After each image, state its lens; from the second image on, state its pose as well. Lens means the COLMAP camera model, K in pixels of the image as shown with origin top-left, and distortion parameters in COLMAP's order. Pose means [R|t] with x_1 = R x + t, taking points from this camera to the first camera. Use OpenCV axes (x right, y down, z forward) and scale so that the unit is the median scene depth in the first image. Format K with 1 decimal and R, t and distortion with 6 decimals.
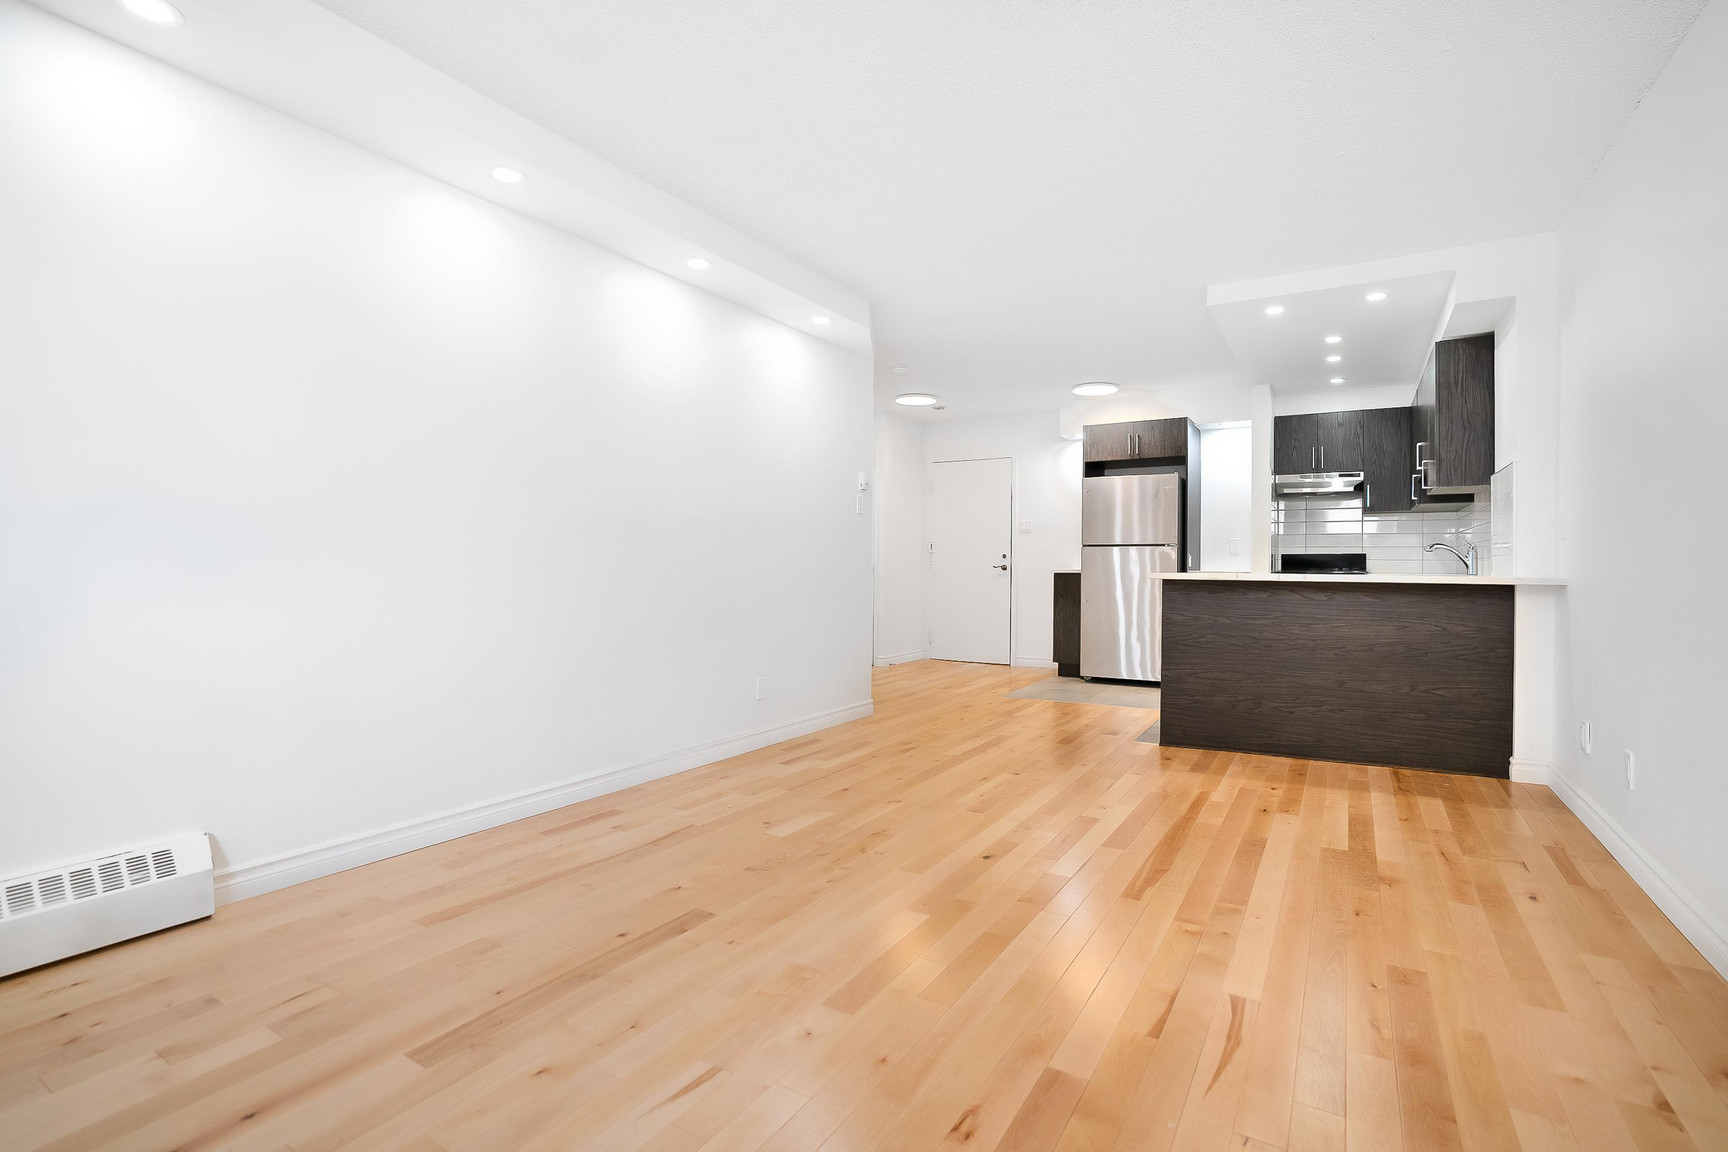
lens RADIAL K [[836.0, 0, 864.0], [0, 836.0, 576.0], [0, 0, 1]] dist [-0.036549, 0.000053]
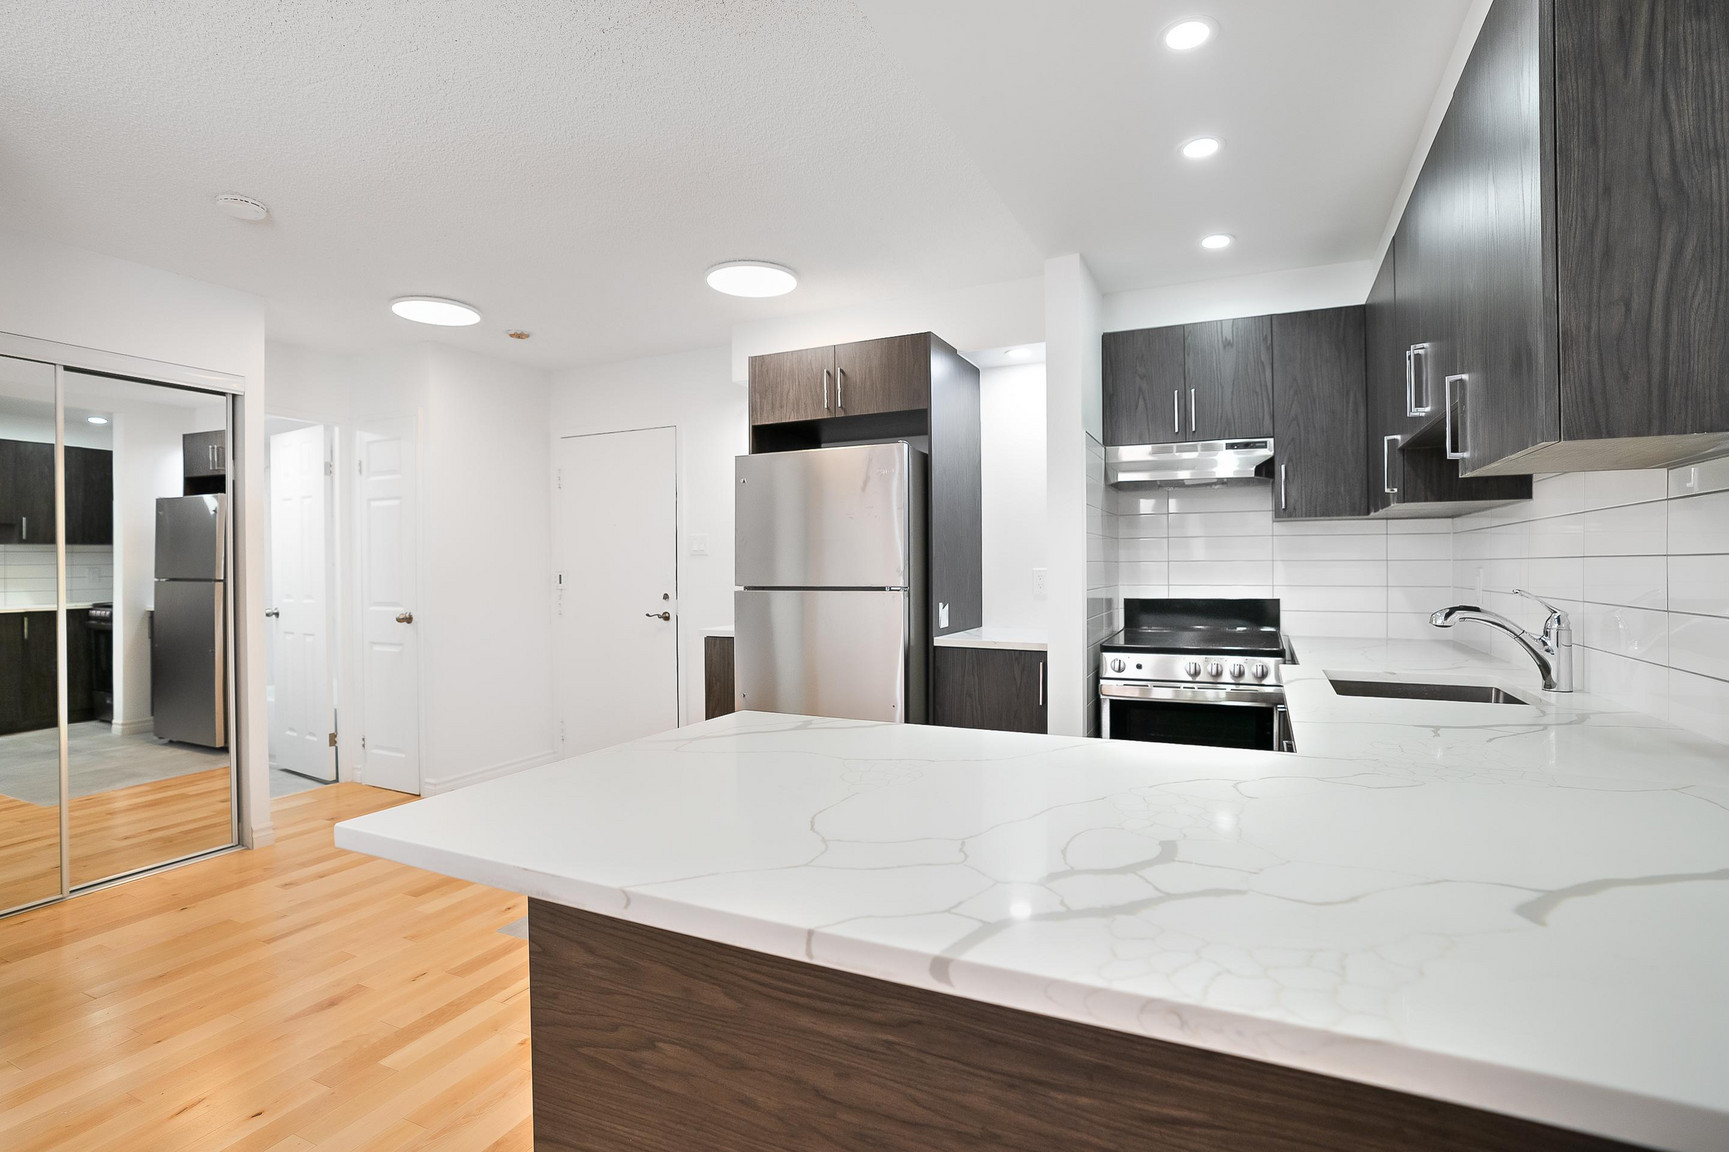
lens RADIAL K [[822.1, 0, 864.5], [0, 822.1, 576.0], [0, 0, 1]] dist [-0.002042, -0.000155]
pose [[0.996626, -0.015513, 0.080596, 0.307290], [0.014846, 0.999850, 0.008870, -0.048558], [-0.080721, -0.007643, 0.996707, 0.506171]]
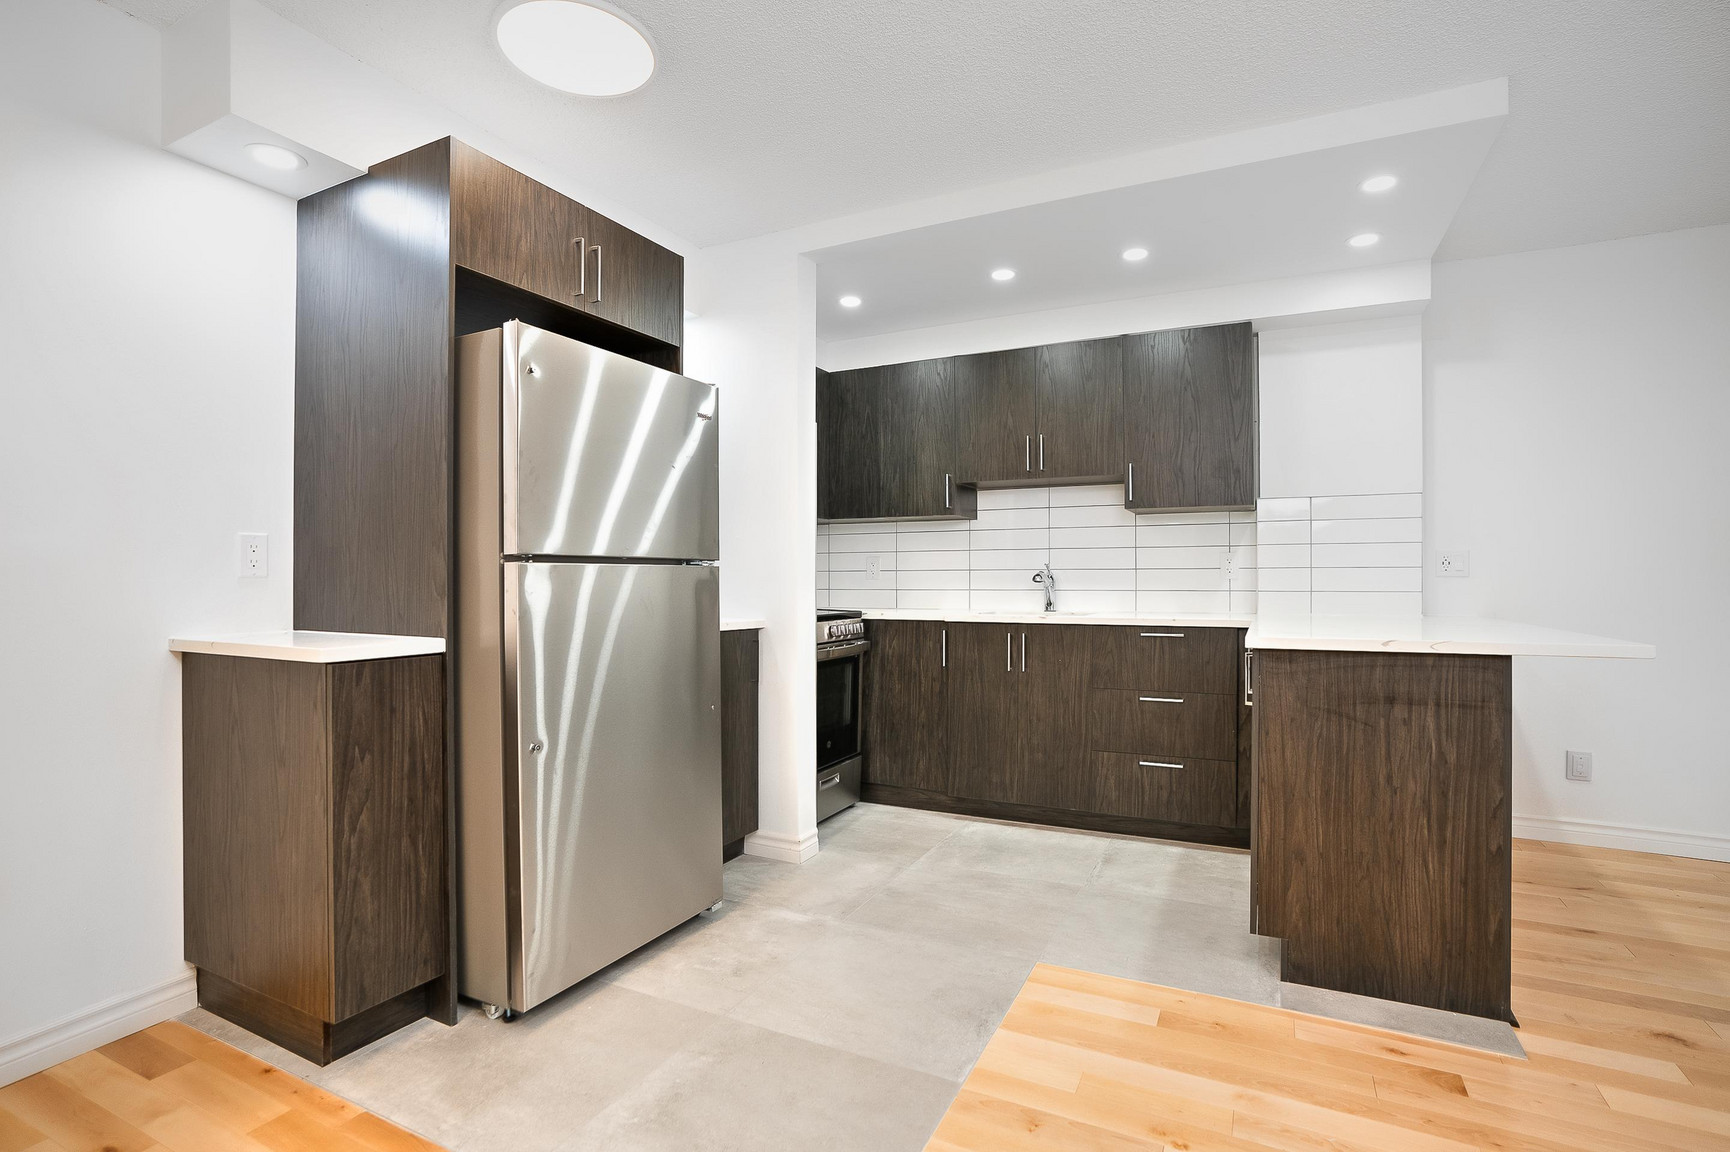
lens RADIAL K [[837.0, 0, 865.0], [0, 837.0, 576.0], [0, 0, 1]] dist [-0.036549, 0.000053]
pose [[-0.050004, -0.003441, 0.998743, -0.033221], [-0.000609, 0.999994, 0.003415, -0.032254], [-0.998749, -0.000437, -0.050006, 0.927848]]
